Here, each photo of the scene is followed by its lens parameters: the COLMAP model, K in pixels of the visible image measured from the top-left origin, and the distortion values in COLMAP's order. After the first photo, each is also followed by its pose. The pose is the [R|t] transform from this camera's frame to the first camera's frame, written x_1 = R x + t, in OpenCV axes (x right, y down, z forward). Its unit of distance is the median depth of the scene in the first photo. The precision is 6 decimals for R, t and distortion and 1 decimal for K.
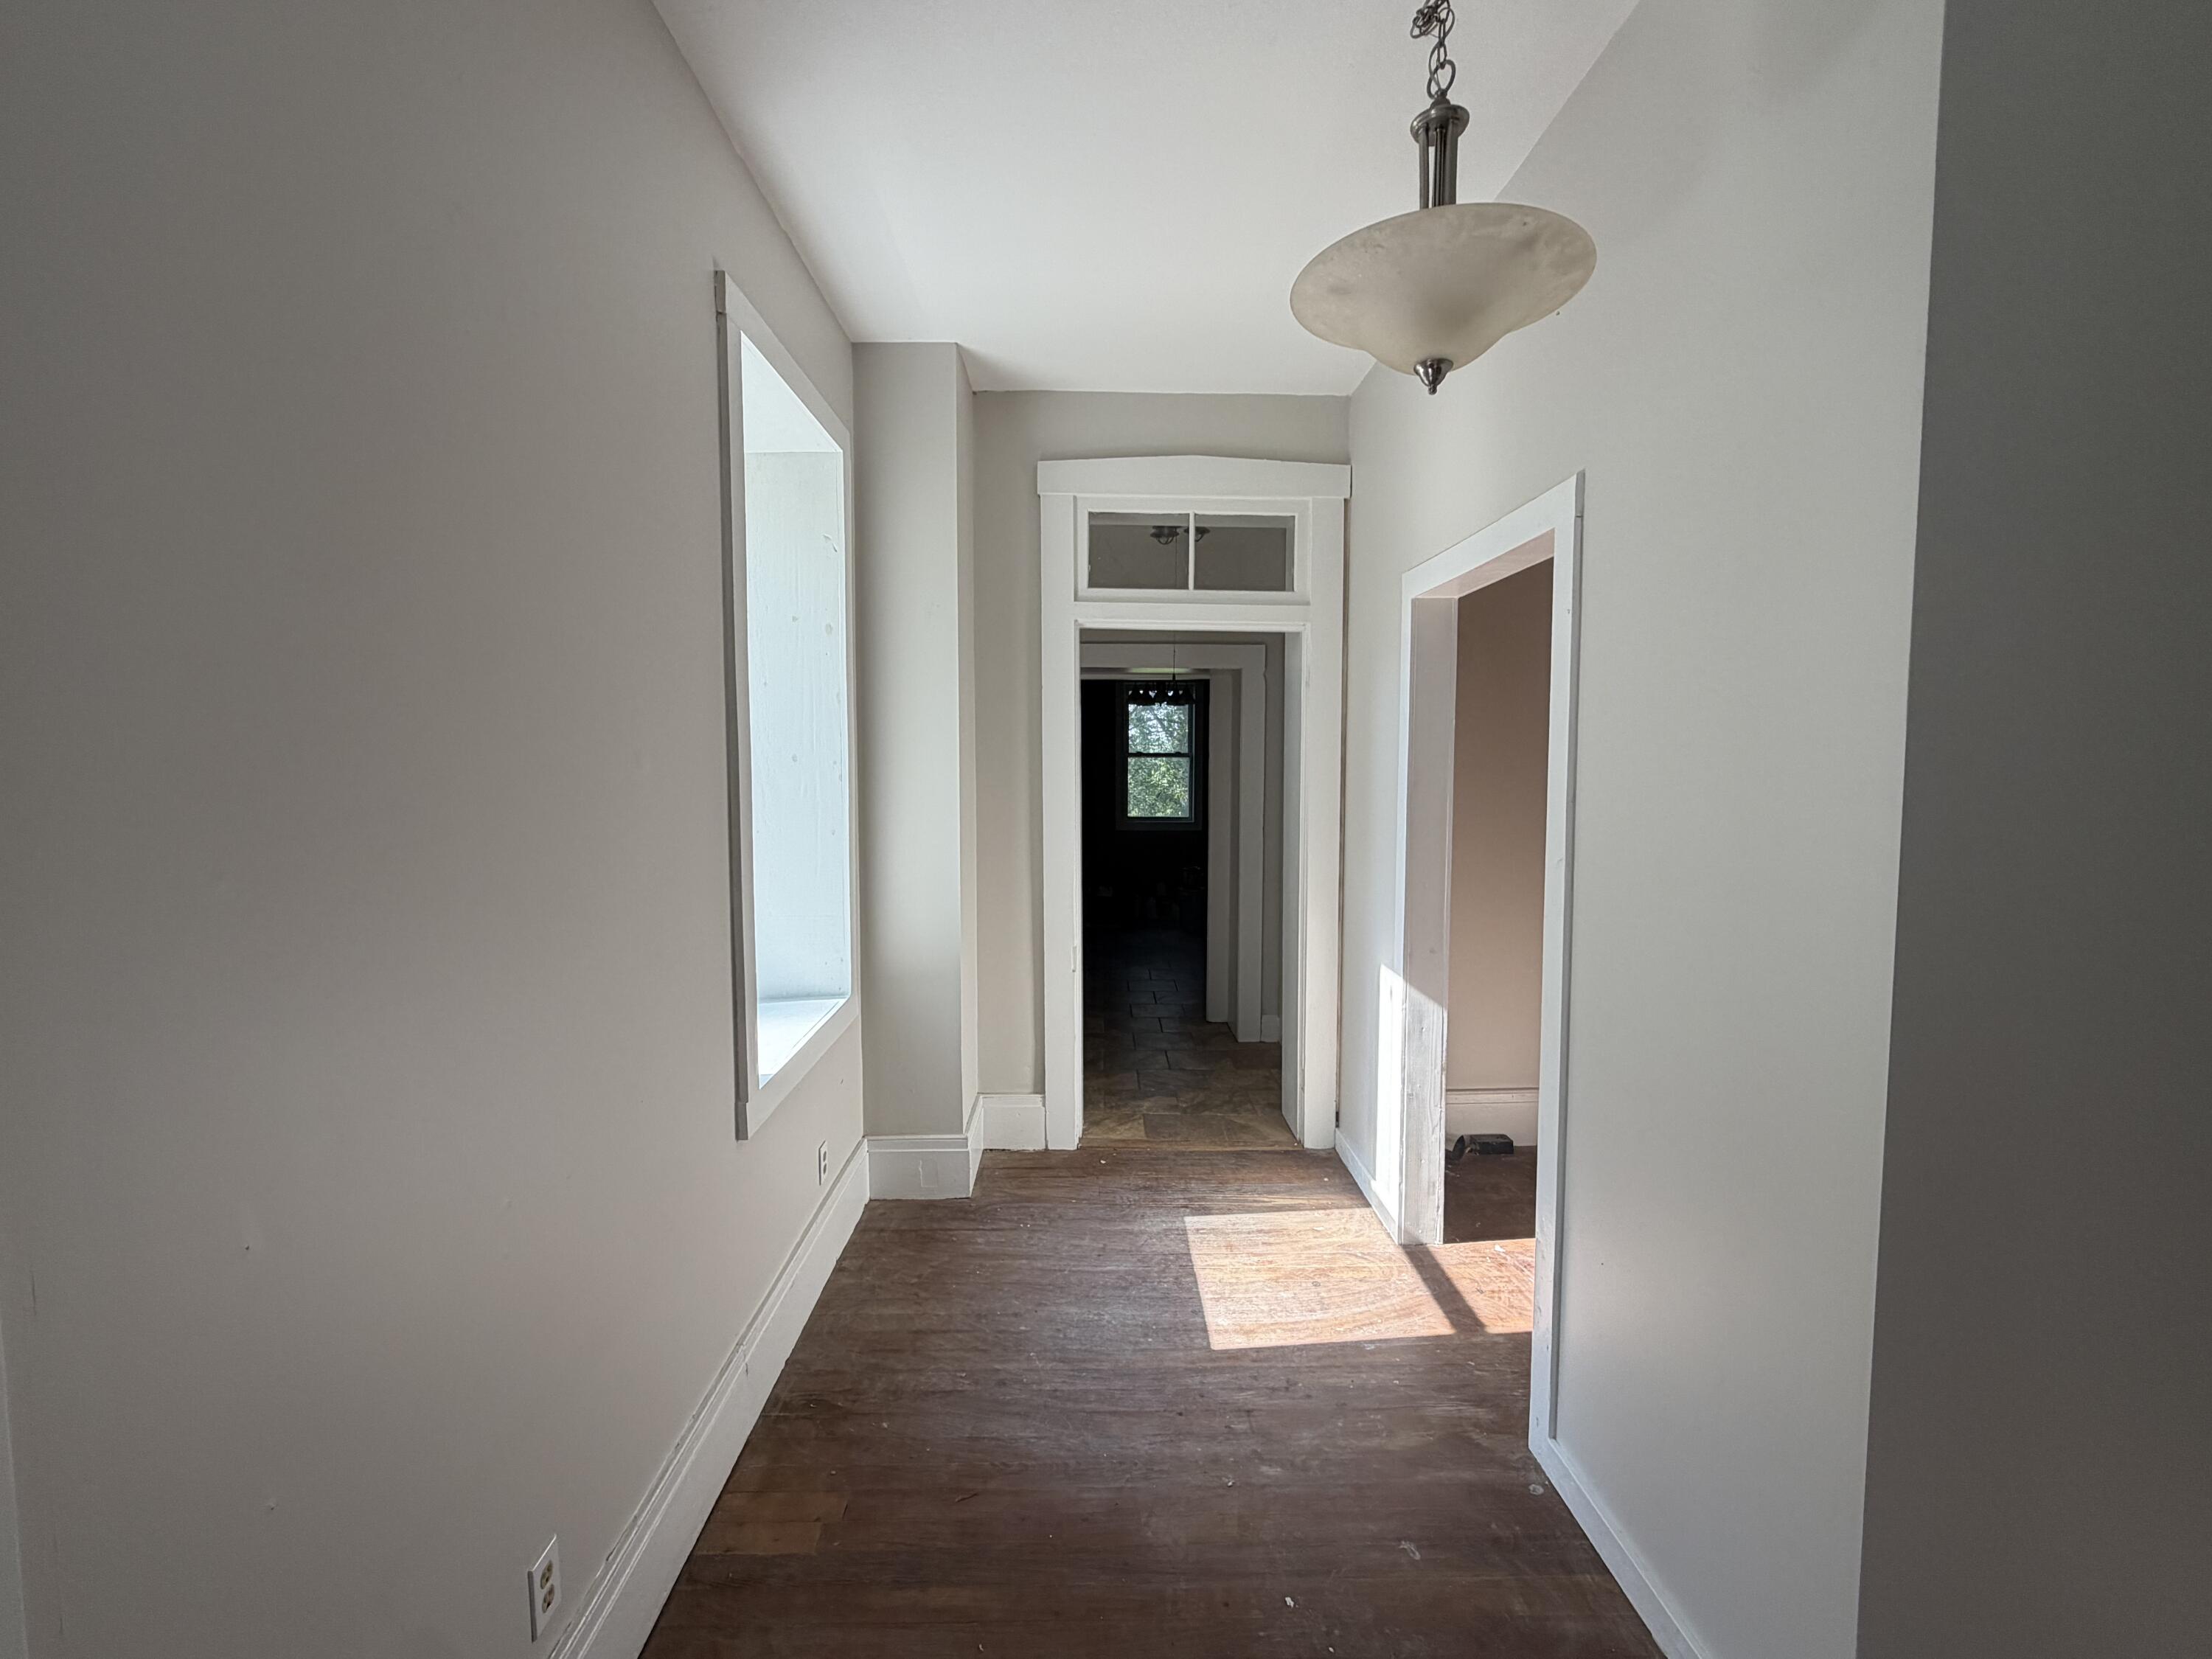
lens RADIAL K [[973.2, 0, 1112.5], [0, 973.2, 831.1], [0, 0, 1]] dist [0.000885, -0.000366]
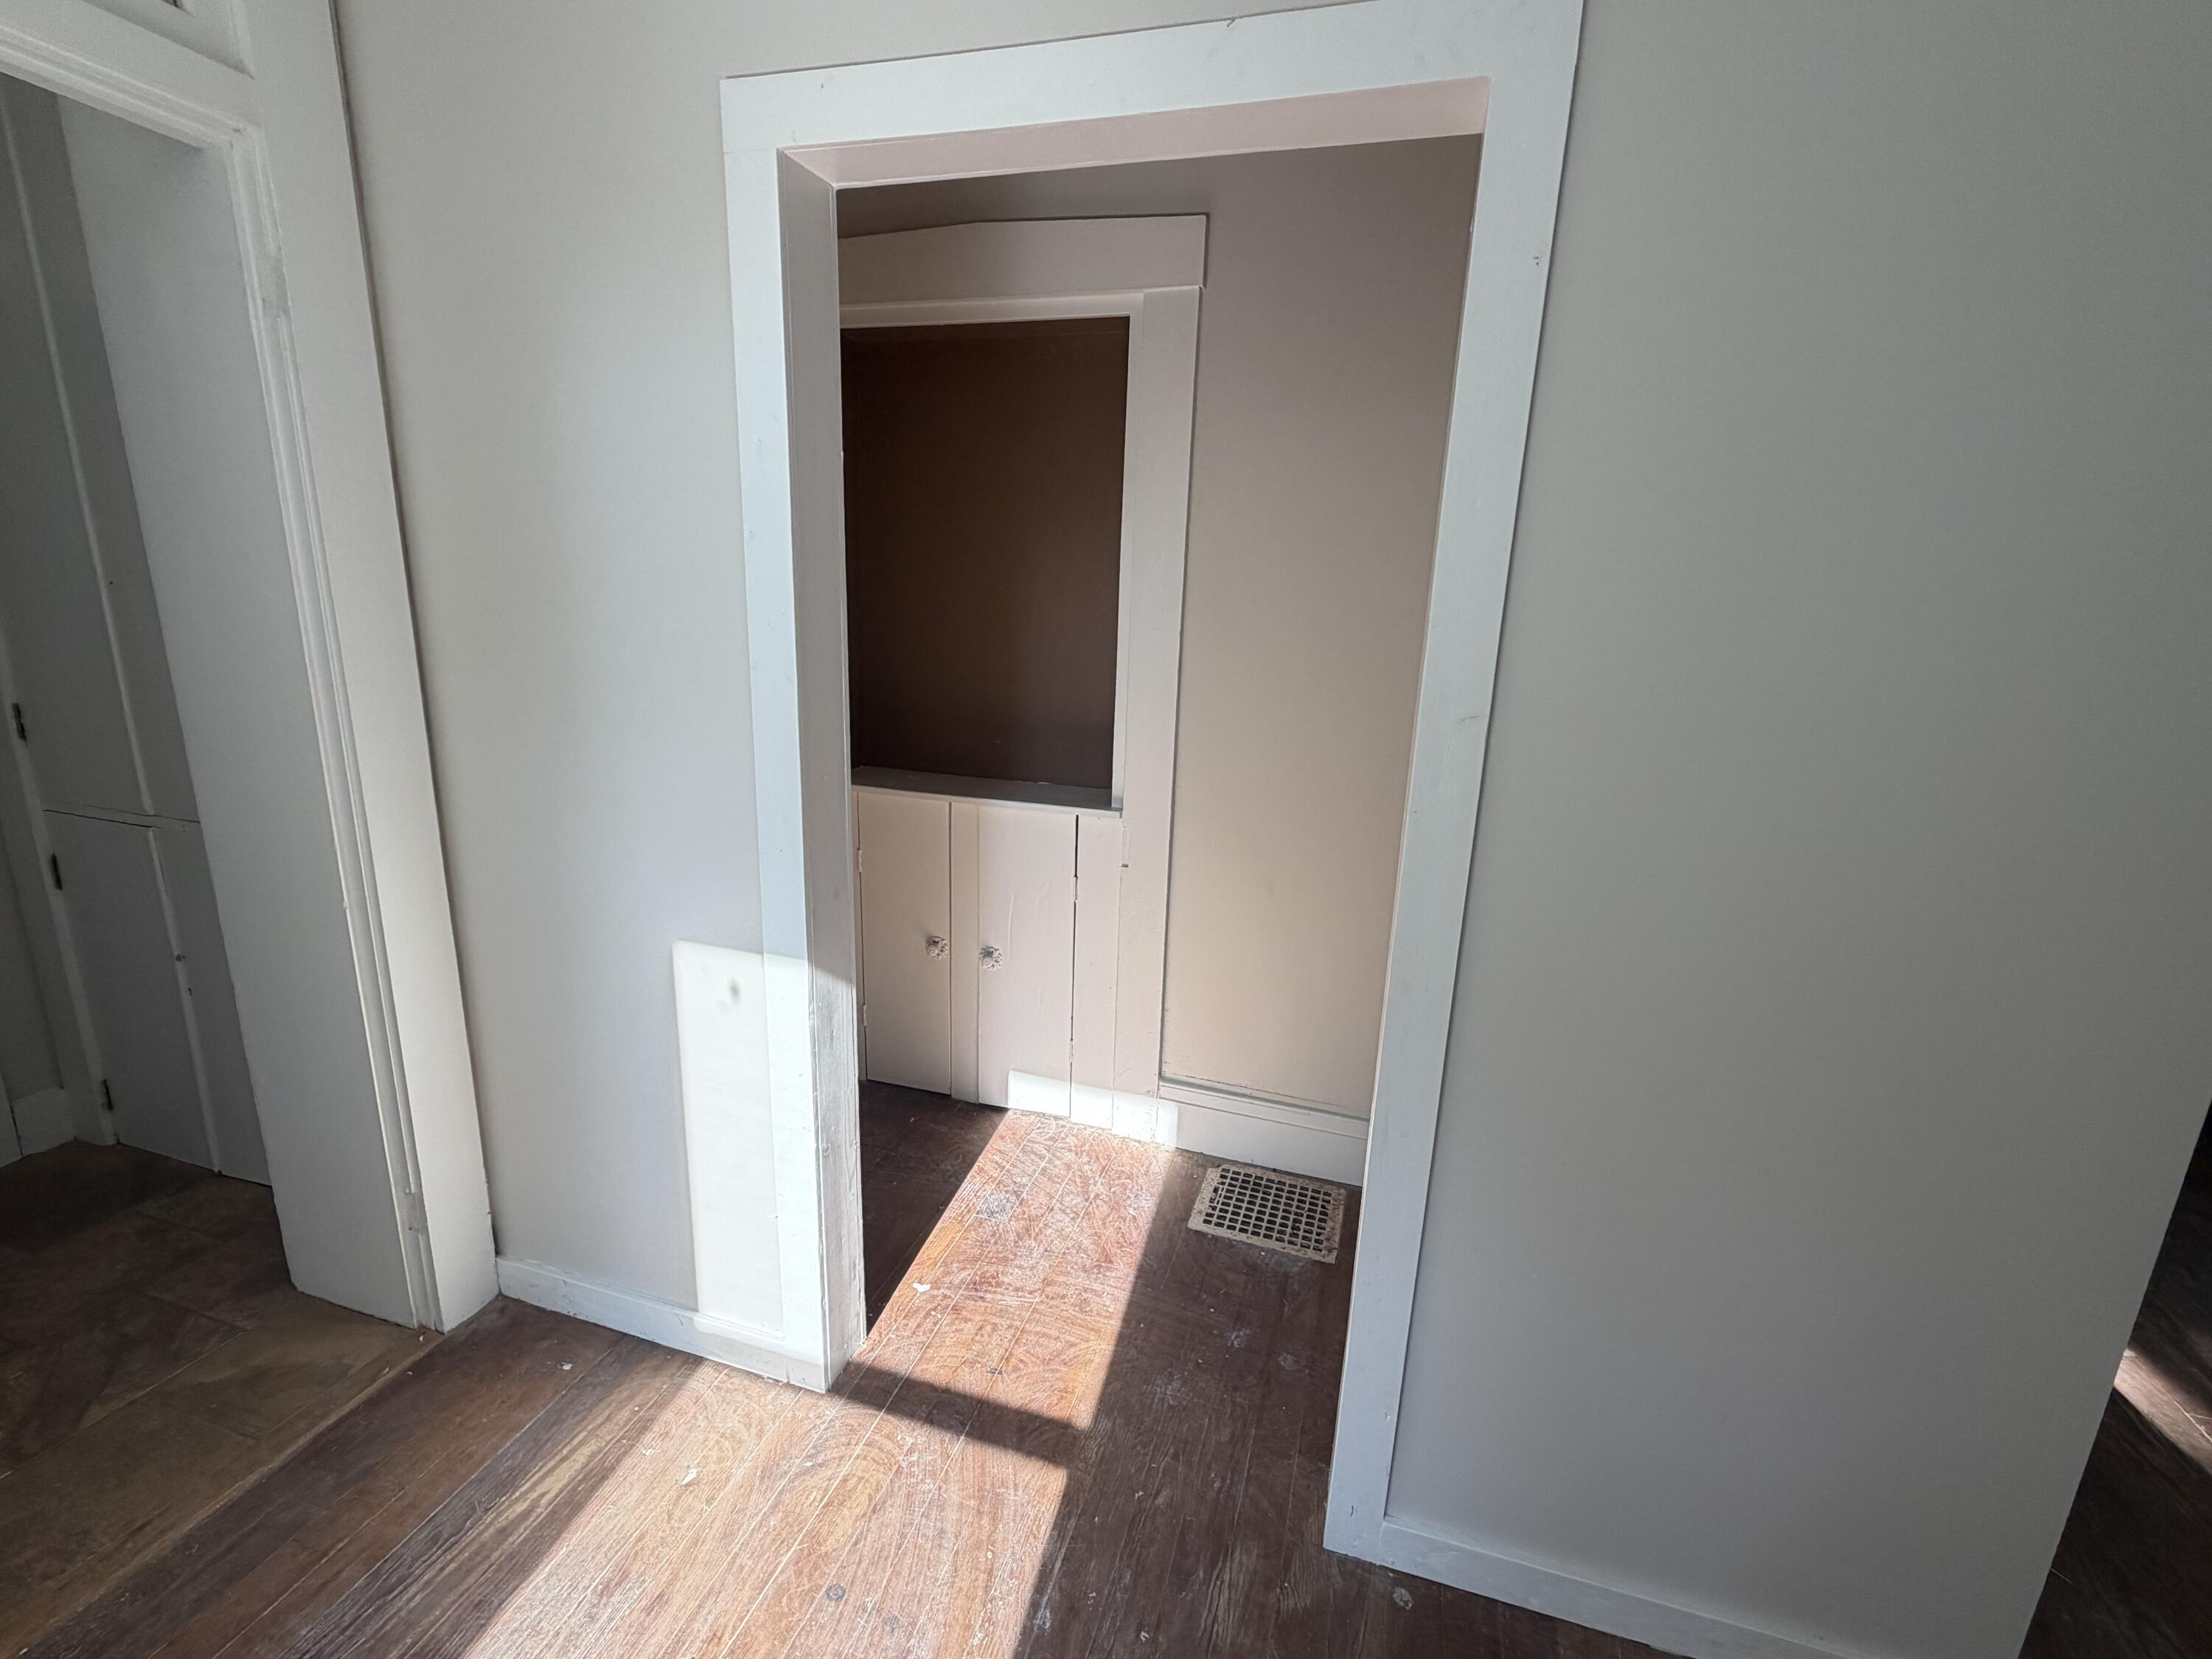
lens RADIAL K [[973.2, 0, 1104.4], [0, 973.2, 830.2], [0, 0, 1]] dist [0.000885, -0.000366]
pose [[0.323393, -0.217278, 0.920982, -0.117205], [0.027858, 0.975045, 0.220251, -0.027995], [-0.945855, -0.045571, 0.321375, 0.673523]]
